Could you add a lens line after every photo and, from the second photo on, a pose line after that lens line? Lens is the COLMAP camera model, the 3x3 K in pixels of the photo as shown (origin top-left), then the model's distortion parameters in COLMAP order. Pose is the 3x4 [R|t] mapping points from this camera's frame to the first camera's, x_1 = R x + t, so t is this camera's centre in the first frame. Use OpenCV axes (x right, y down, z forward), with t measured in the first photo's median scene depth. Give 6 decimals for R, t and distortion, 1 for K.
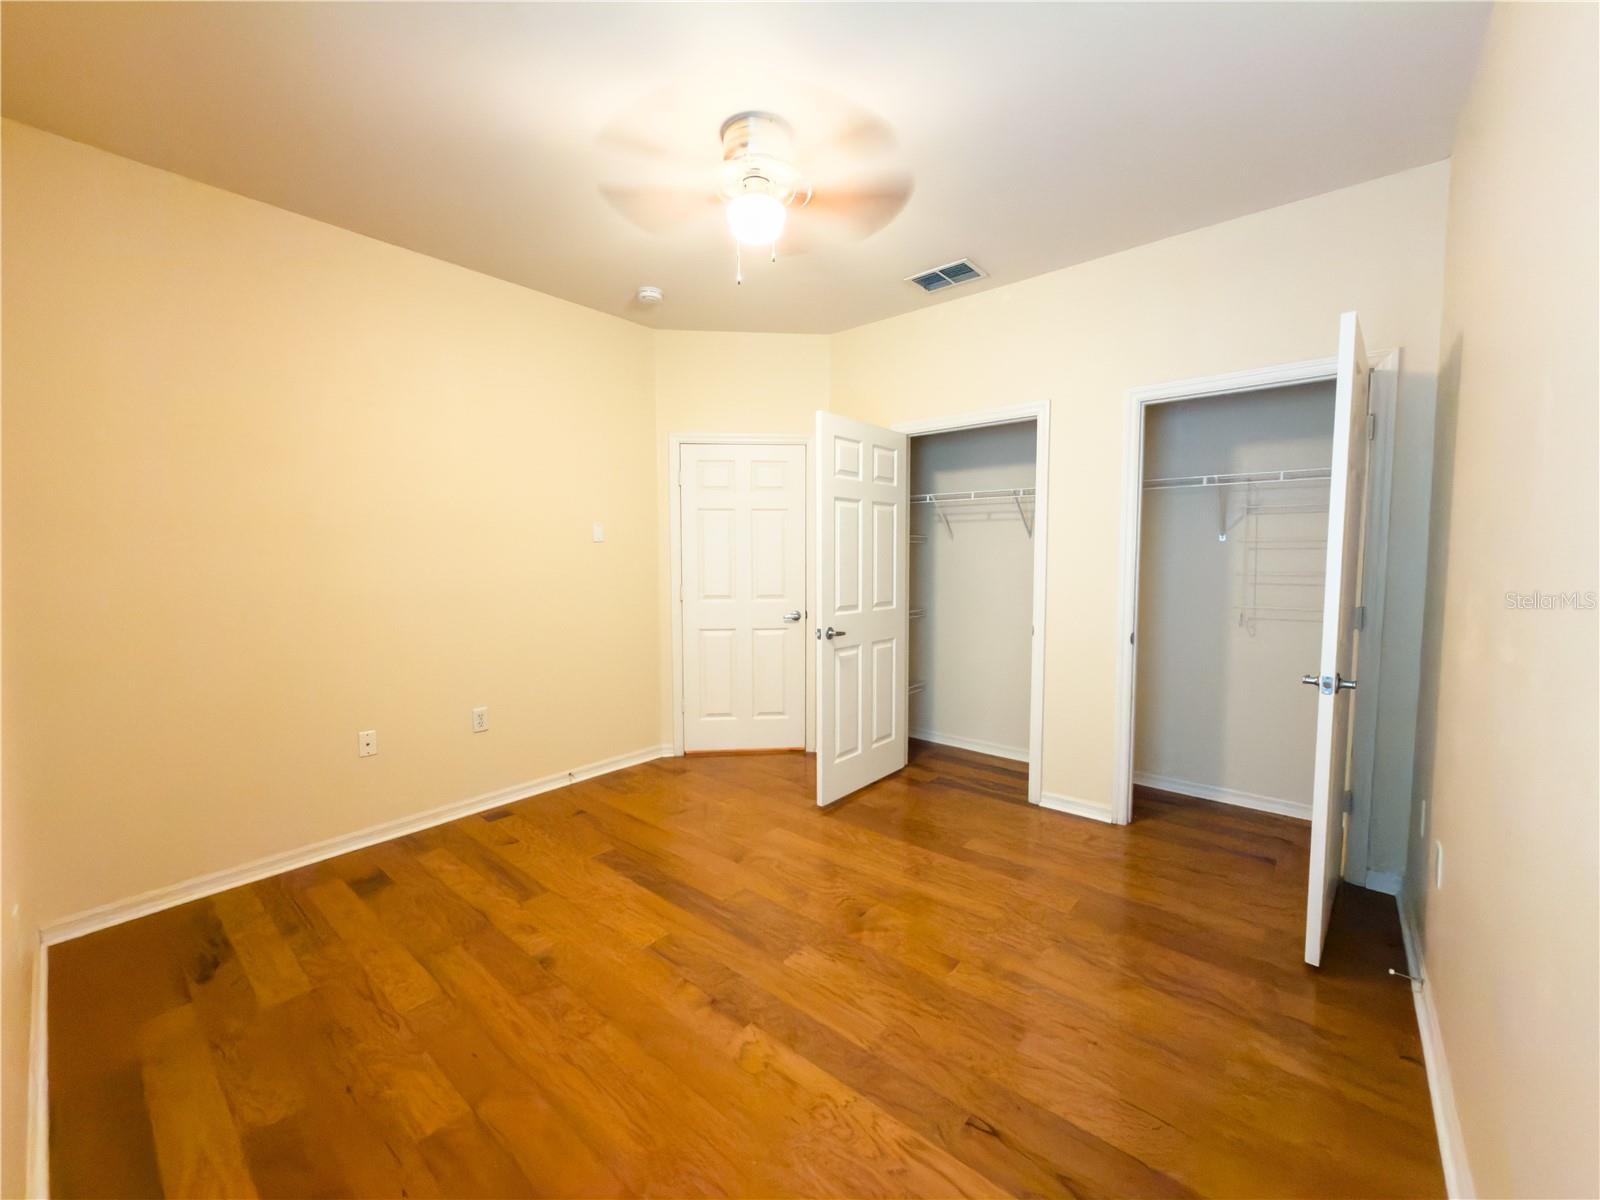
lens RADIAL K [[640.0, 0, 800.0], [0, 640.0, 600.0], [0, 0, 1]] dist [-0.001789, -0.000215]
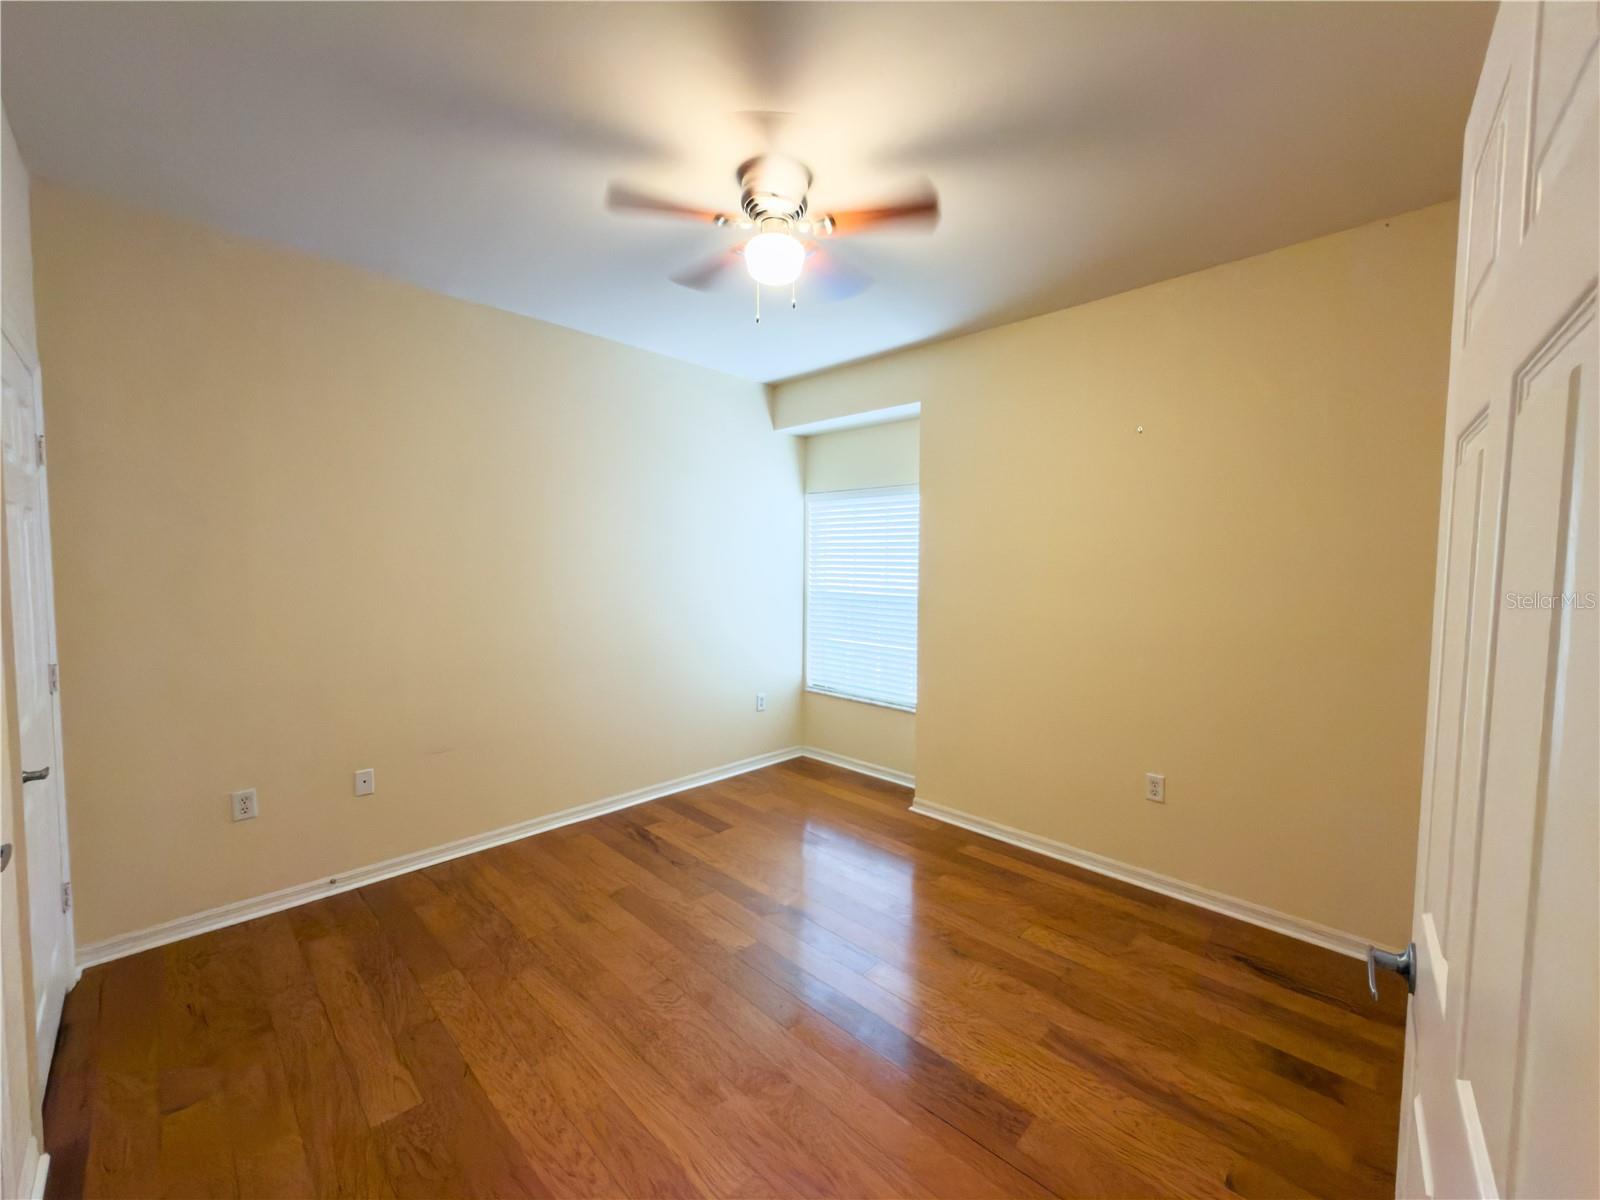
lens RADIAL K [[640.0, 0, 800.0], [0, 640.0, 600.0], [0, 0, 1]] dist [-0.001789, -0.000215]
pose [[-0.997129, -0.012887, 0.074614, -0.180241], [-0.003104, 0.991540, 0.129766, -0.207151], [-0.075656, 0.129161, -0.988733, 1.995115]]
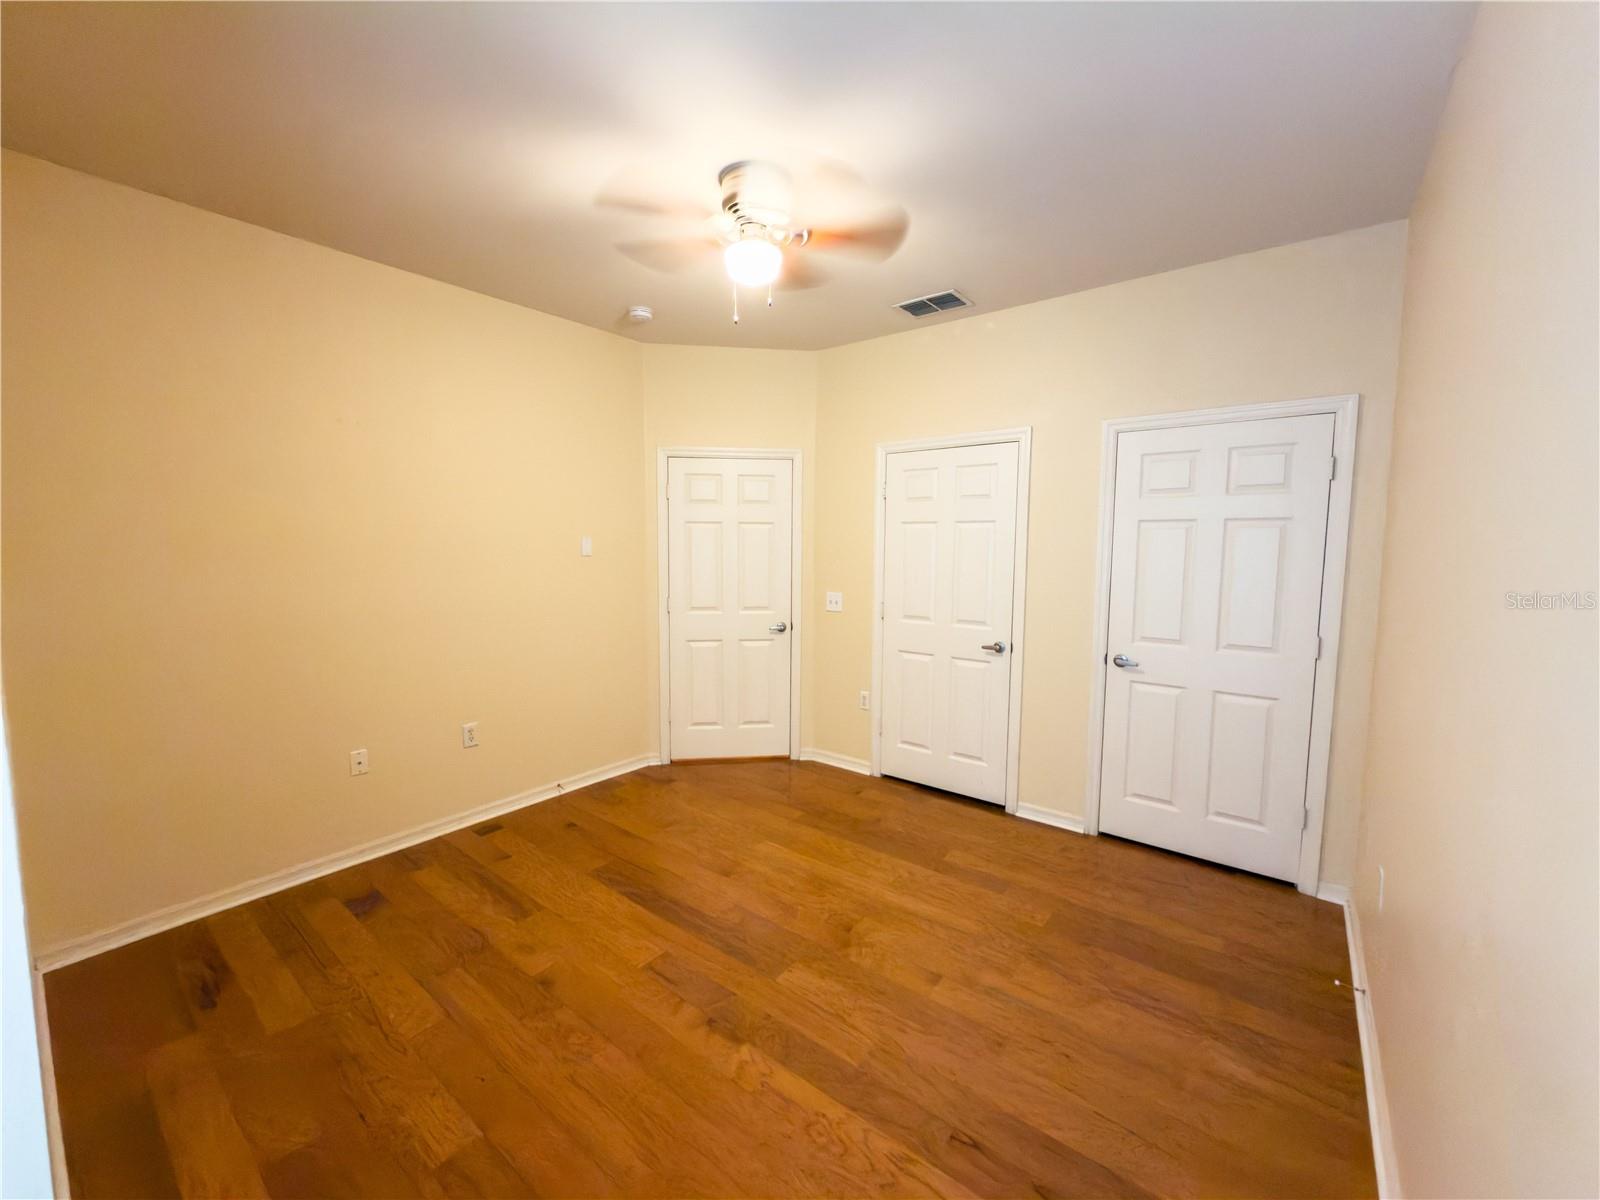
lens RADIAL K [[640.0, 0, 800.0], [0, 640.0, 600.0], [0, 0, 1]] dist [-0.001789, -0.000215]
pose [[0.999334, 0.006577, 0.035897, -0.026539], [-0.007258, 0.999795, 0.018894, -0.073509], [-0.035766, -0.019142, 0.999177, -0.036146]]
